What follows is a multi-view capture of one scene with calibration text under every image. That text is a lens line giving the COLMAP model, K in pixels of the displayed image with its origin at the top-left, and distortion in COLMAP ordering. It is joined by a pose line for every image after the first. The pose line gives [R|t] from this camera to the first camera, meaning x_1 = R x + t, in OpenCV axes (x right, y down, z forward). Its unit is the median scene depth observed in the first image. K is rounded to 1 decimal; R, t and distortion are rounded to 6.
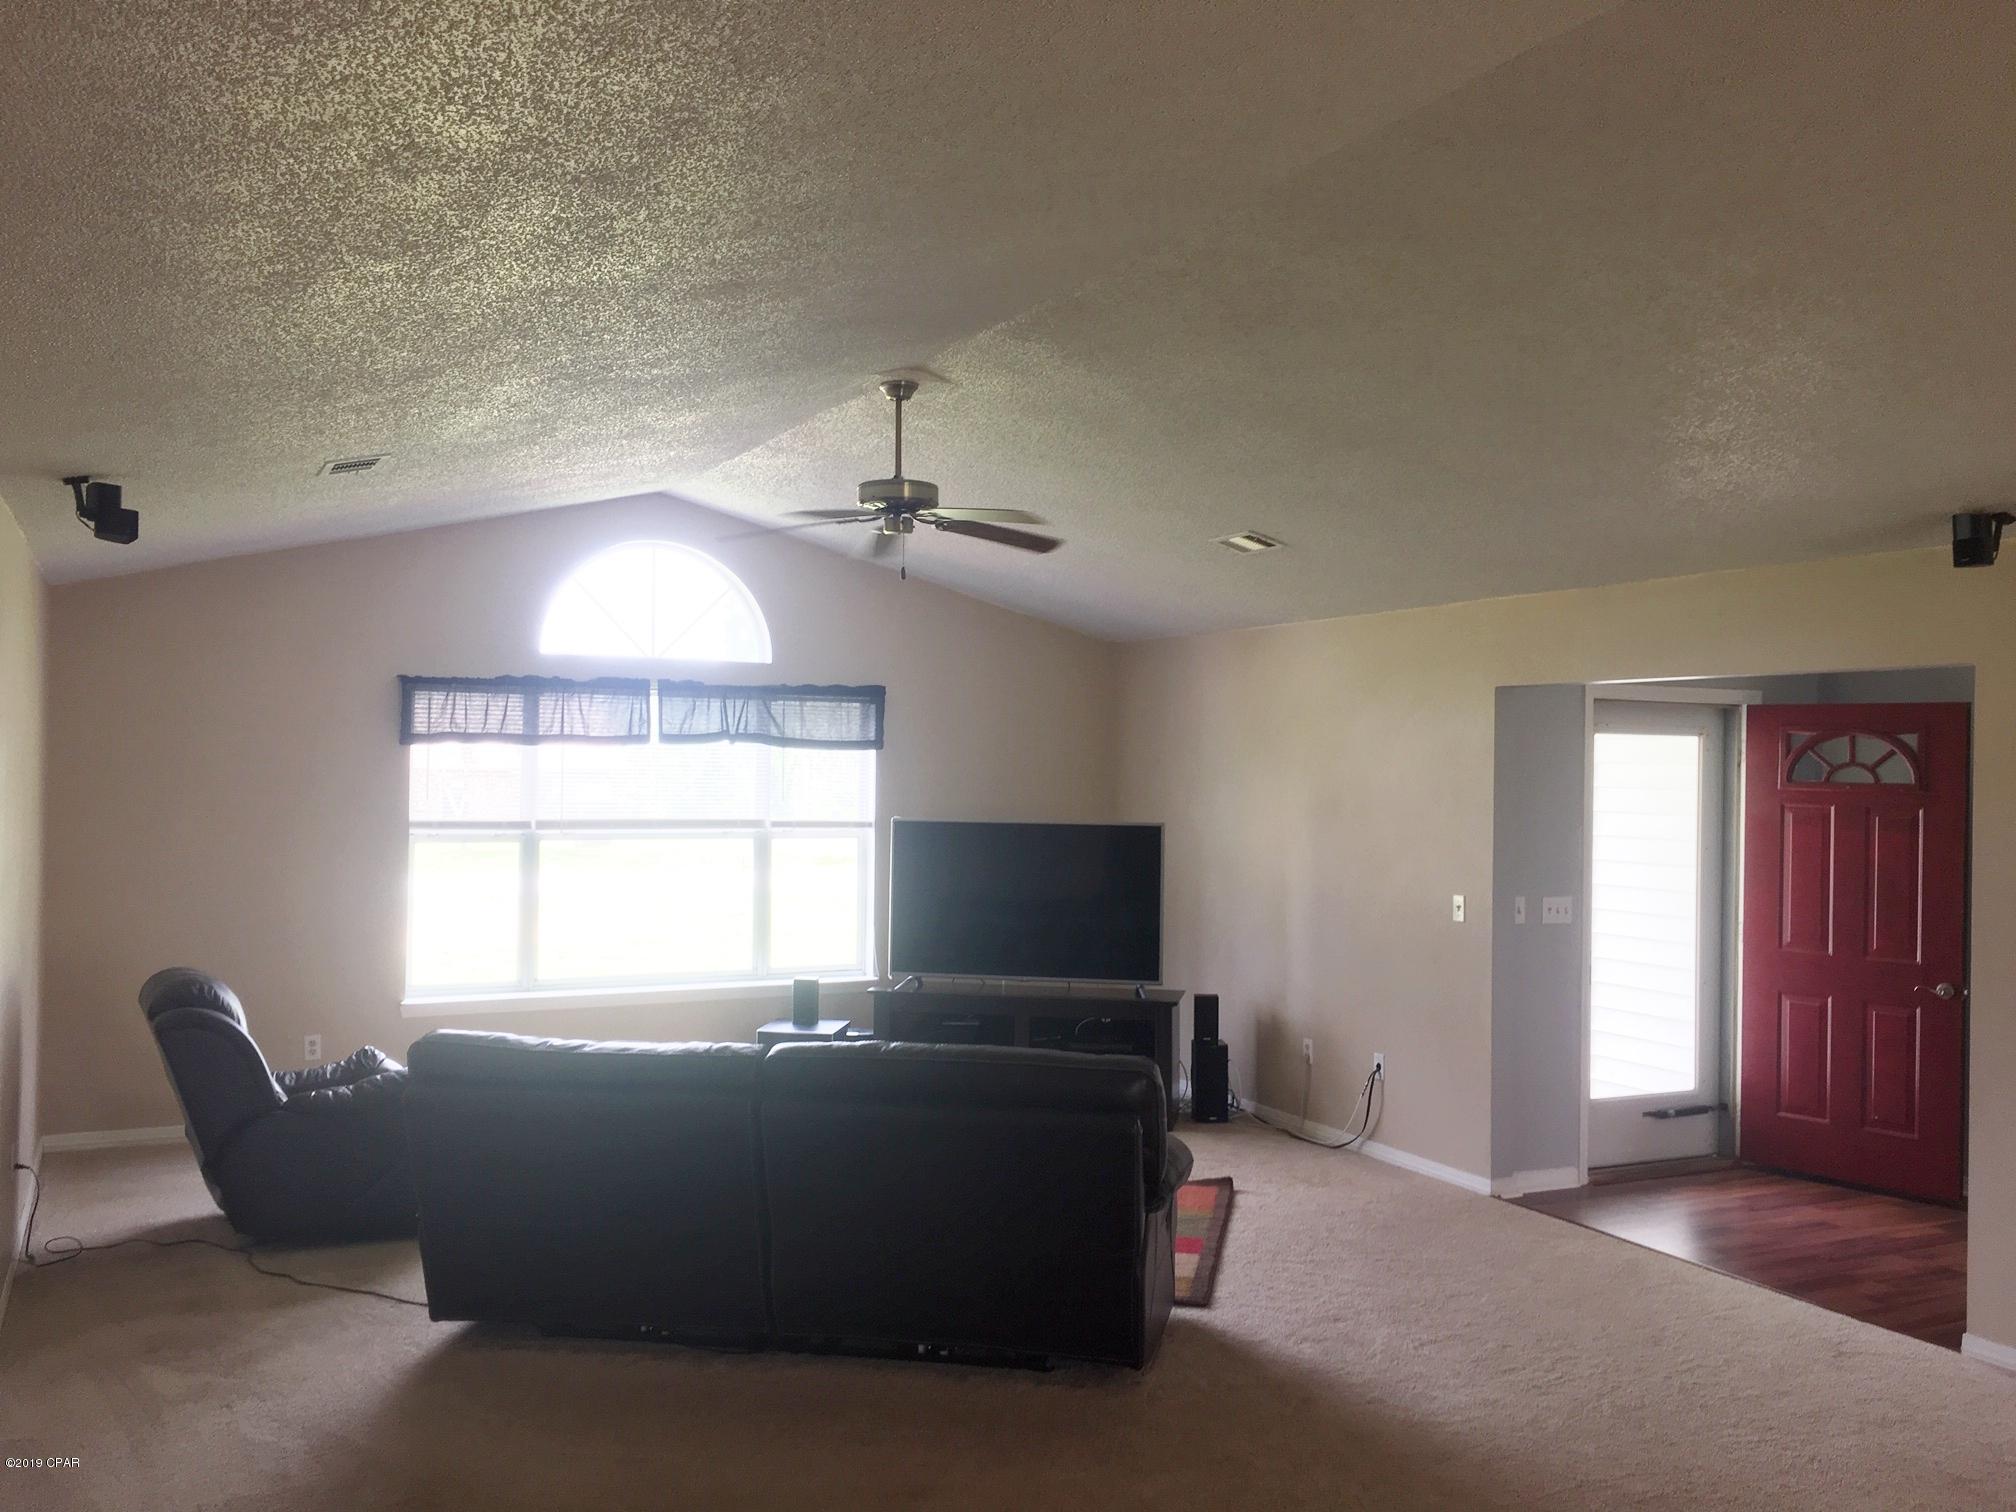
lens RADIAL K [[1717.8, 0, 999.2], [0, 1717.8, 757.0], [0, 0, 1]] dist [0.080026, -0.088863]
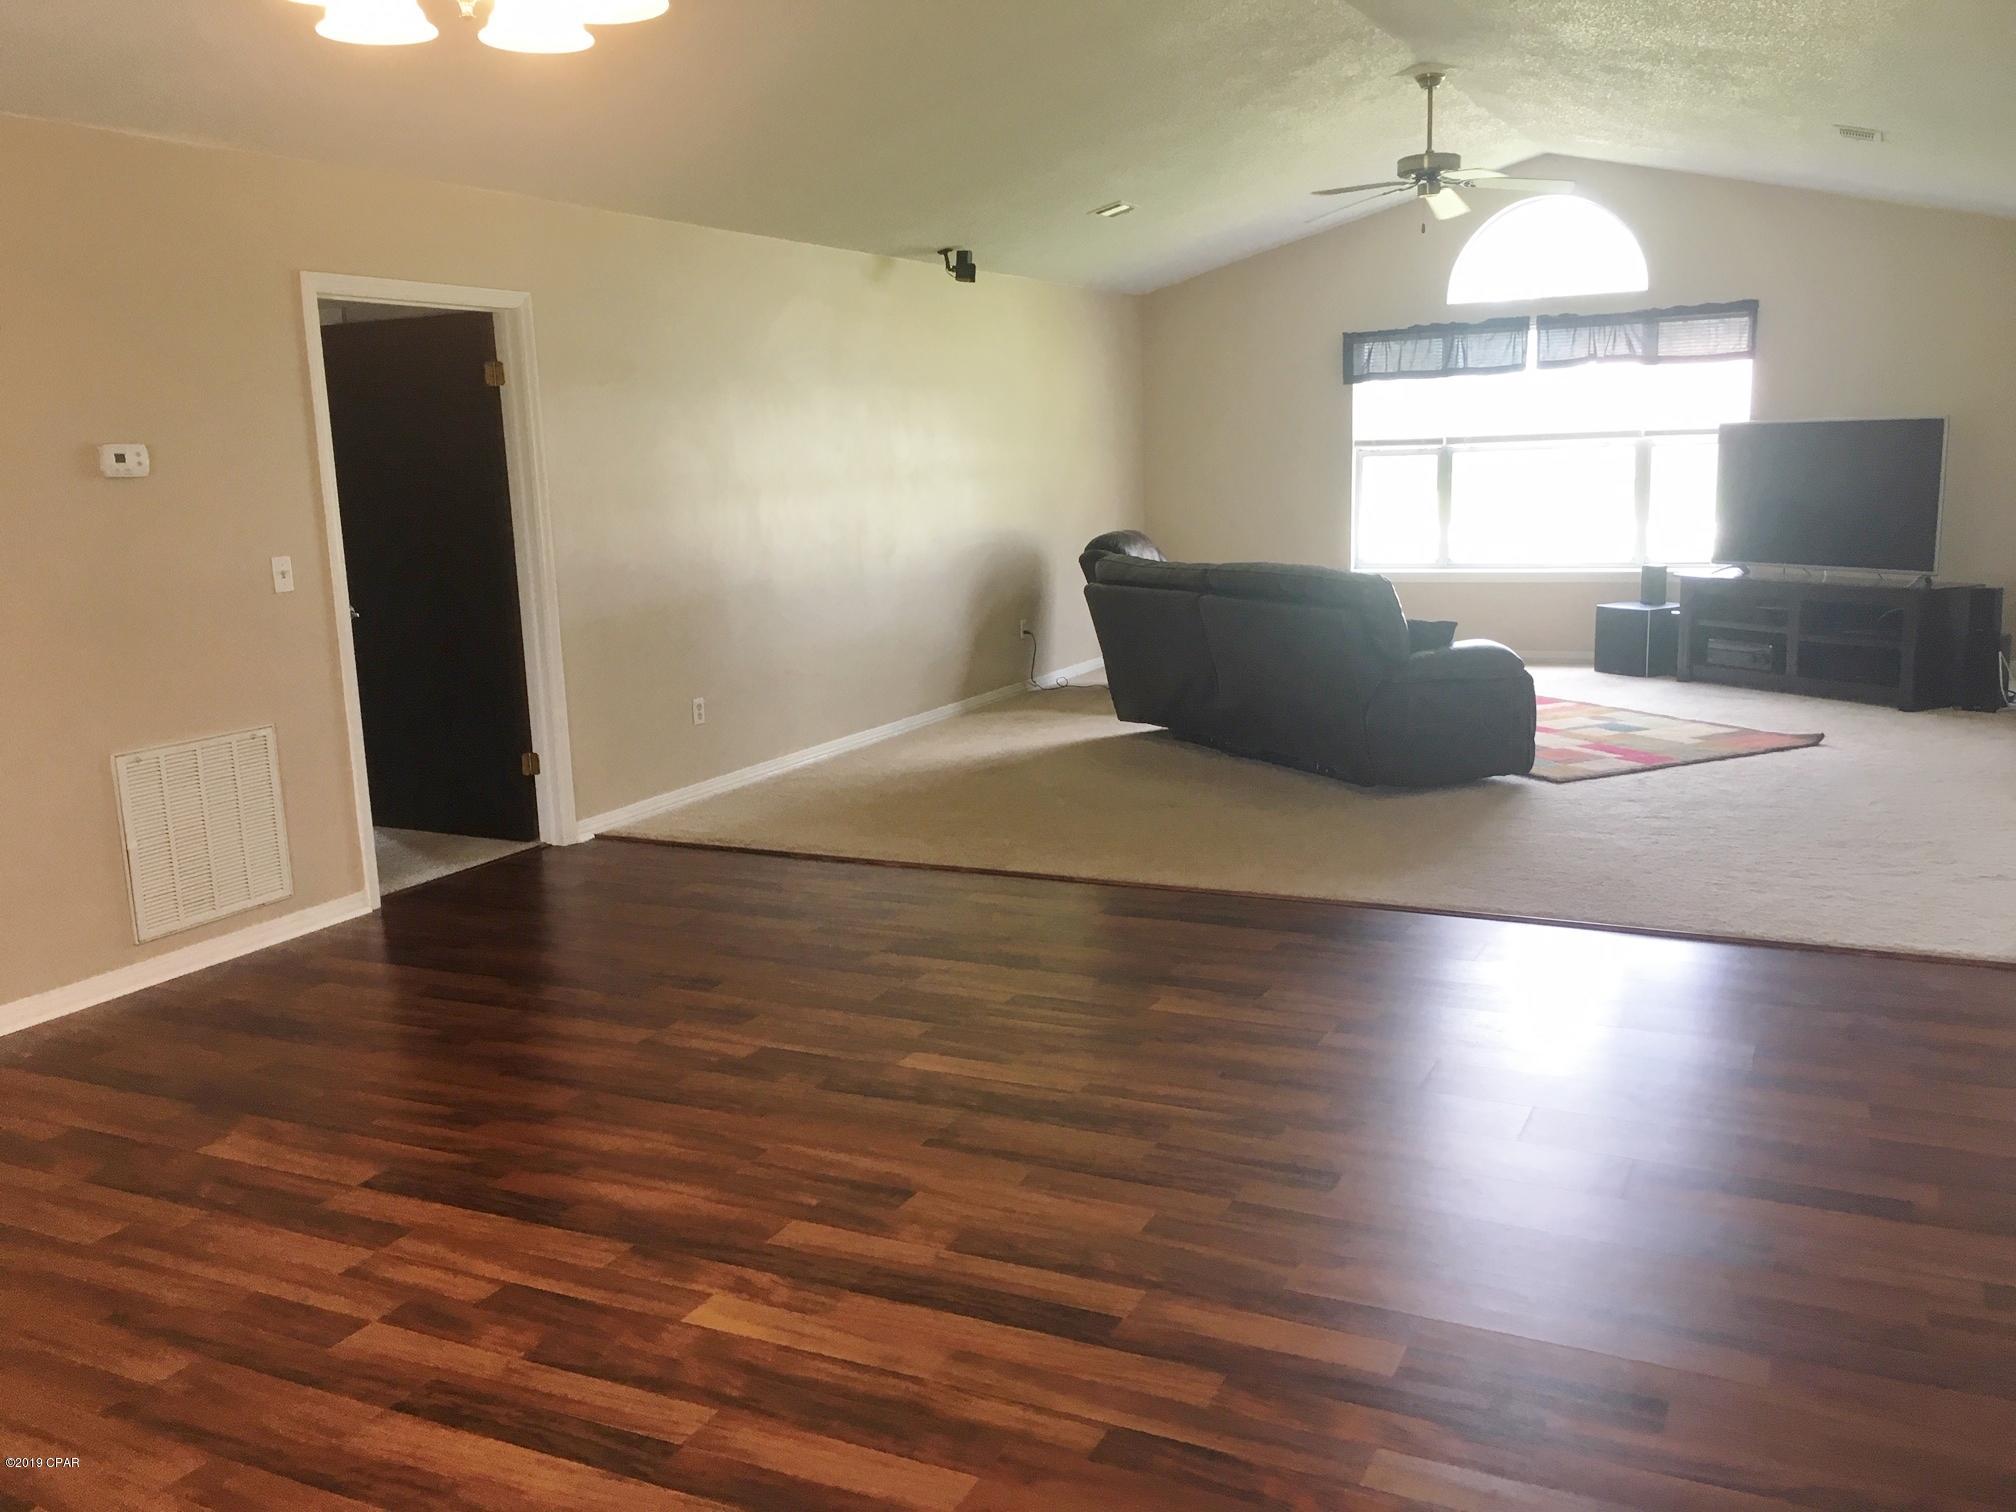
lens RADIAL K [[1714.3, 0, 1005.4], [0, 1714.3, 759.5], [0, 0, 1]] dist [0.081080, -0.118014]
pose [[0.602738, 0.111441, -0.790119, 0.585460], [0.046458, 0.983619, 0.174173, 0.033506], [0.796586, -0.141688, 0.587686, -0.068643]]
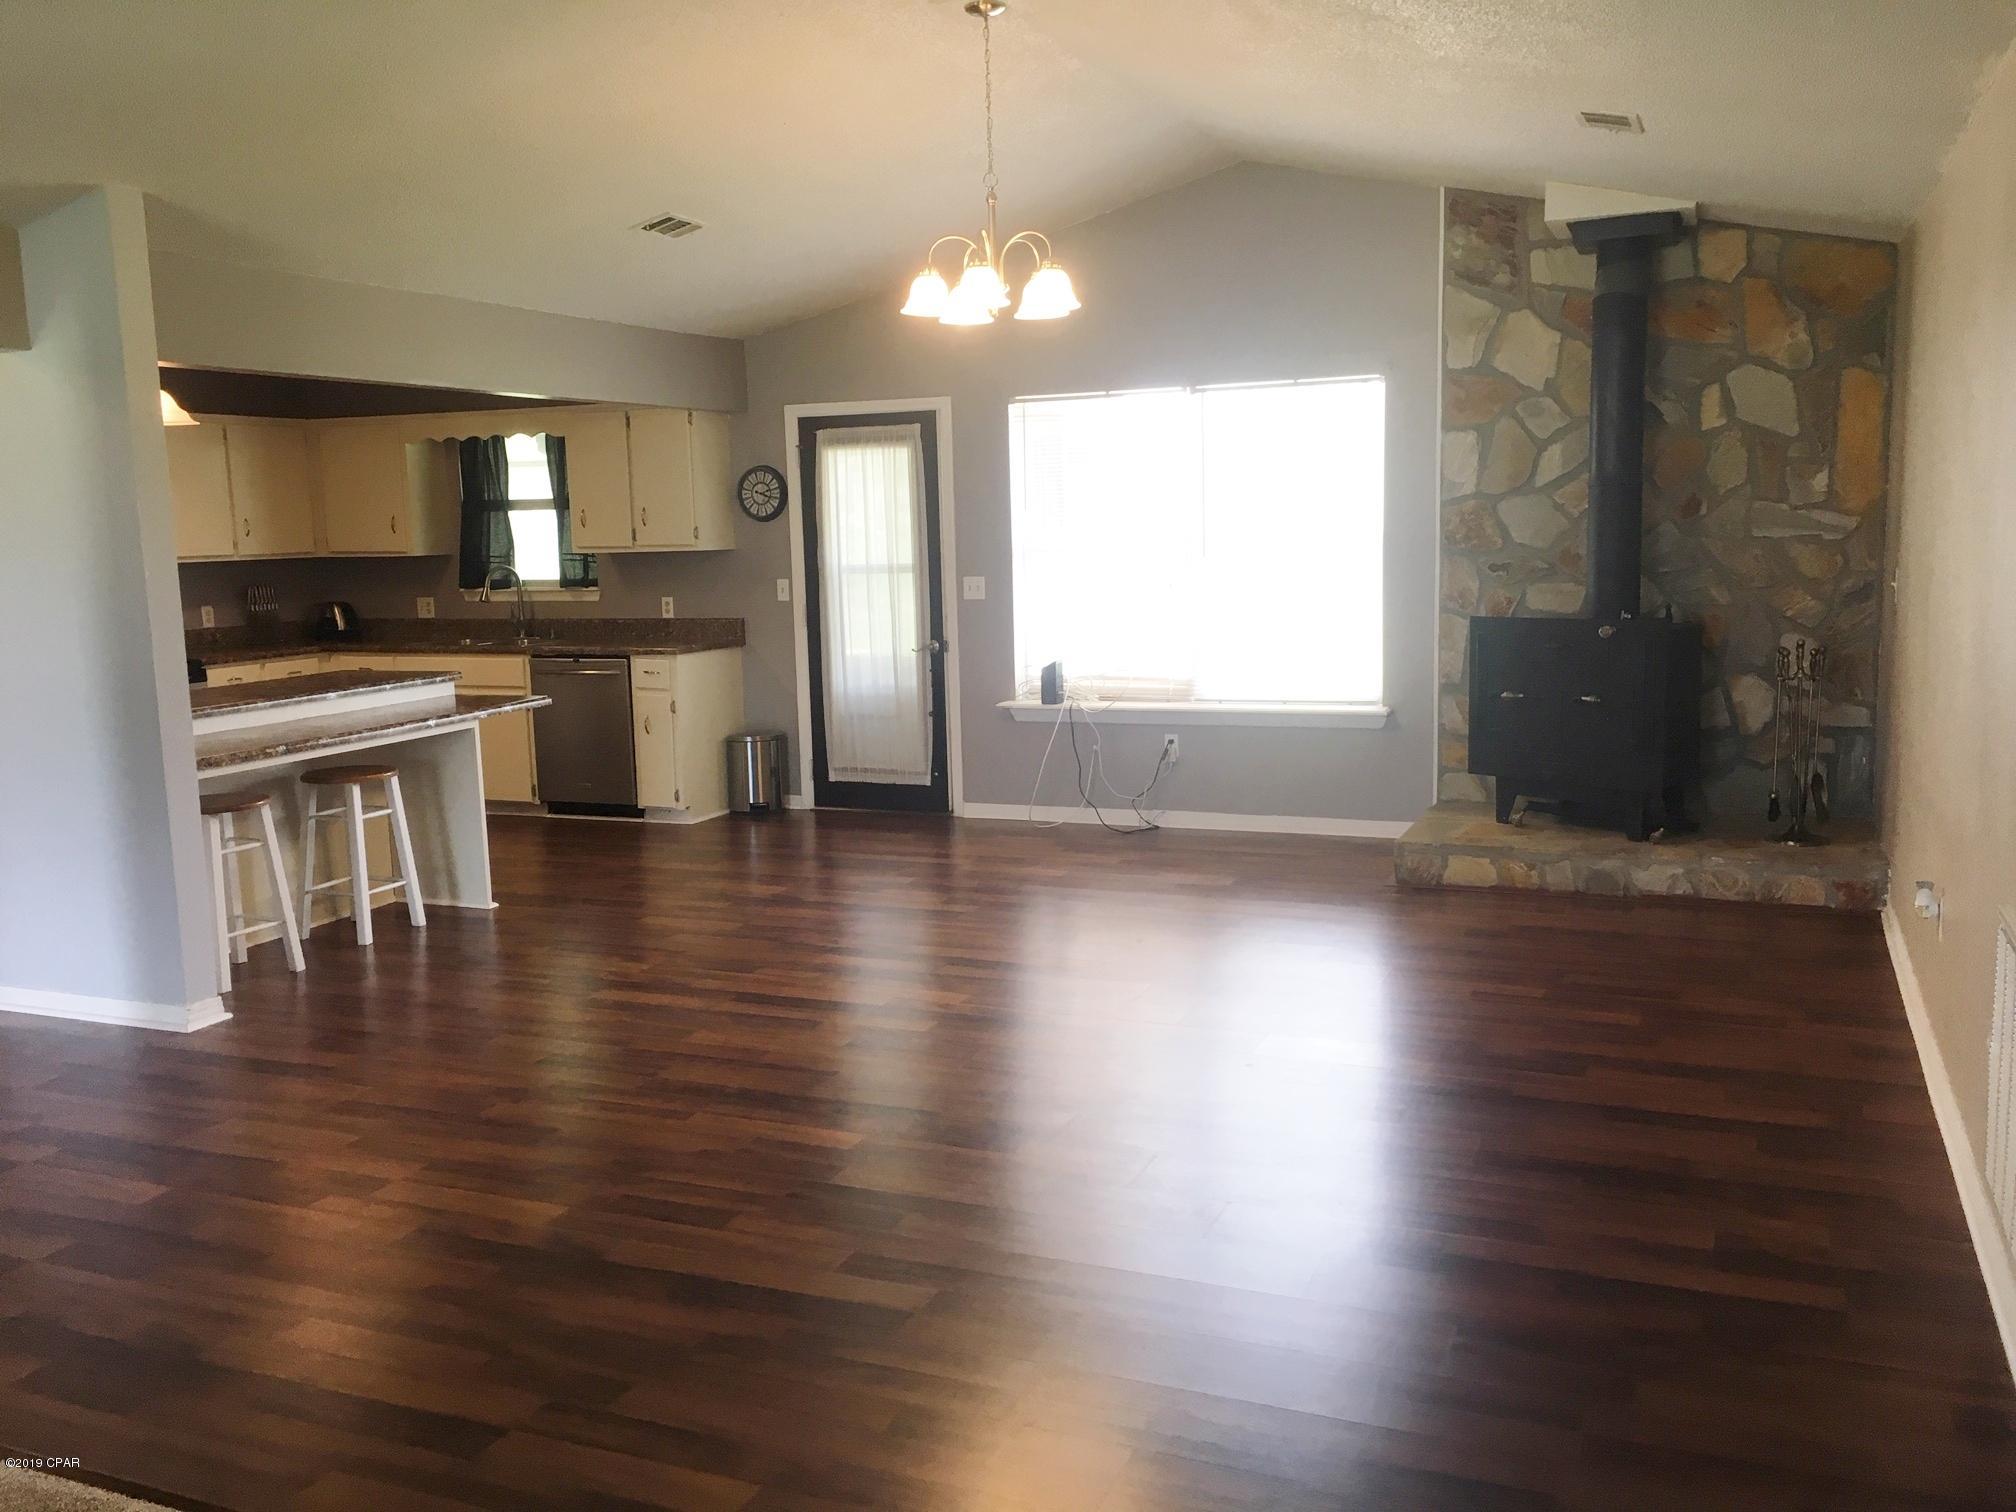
lens RADIAL K [[1717.8, 0, 999.2], [0, 1717.8, 757.0], [0, 0, 1]] dist [0.080026, -0.088863]
pose [[-0.642929, -0.102238, 0.759071, -0.216710], [0.012017, 0.989583, 0.143463, 0.025202], [-0.765831, 0.101358, -0.635003, 0.468058]]
